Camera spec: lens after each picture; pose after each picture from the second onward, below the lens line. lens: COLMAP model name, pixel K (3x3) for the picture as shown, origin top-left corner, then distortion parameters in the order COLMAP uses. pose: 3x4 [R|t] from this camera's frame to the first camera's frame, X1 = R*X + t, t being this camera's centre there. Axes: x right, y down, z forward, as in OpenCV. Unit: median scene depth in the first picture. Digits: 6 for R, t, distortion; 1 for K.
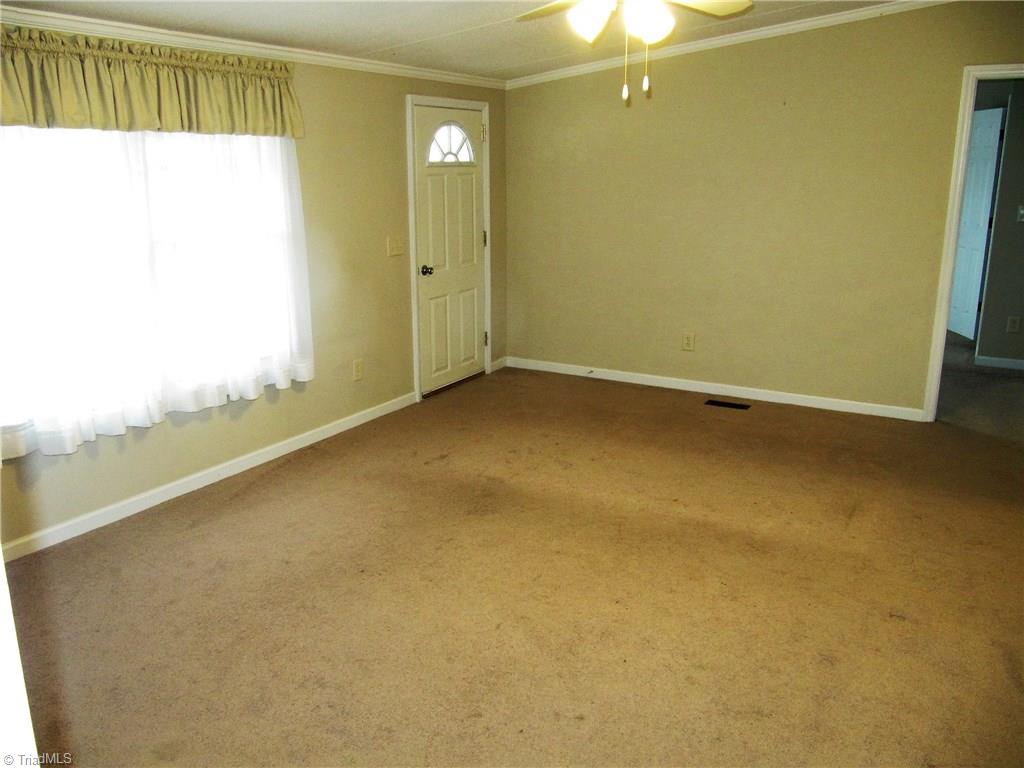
lens RADIAL K [[840.6, 0, 512.0], [0, 840.6, 384.0], [0, 0, 1]] dist [-0.051398, 0.019123]
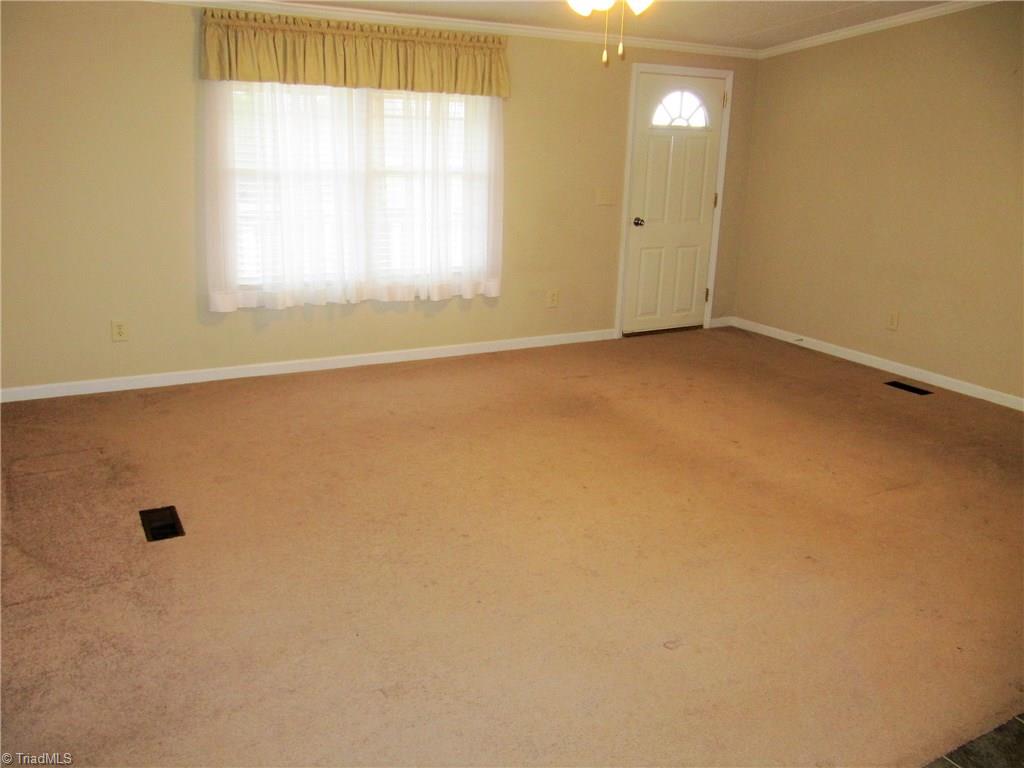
lens RADIAL K [[840.6, 0, 512.0], [0, 840.6, 384.0], [0, 0, 1]] dist [-0.051398, 0.019123]
pose [[0.866405, 0.171745, -0.468877, 0.403929], [-0.158382, 0.985024, 0.068142, 0.035475], [0.473558, 0.015223, 0.880631, -0.074023]]
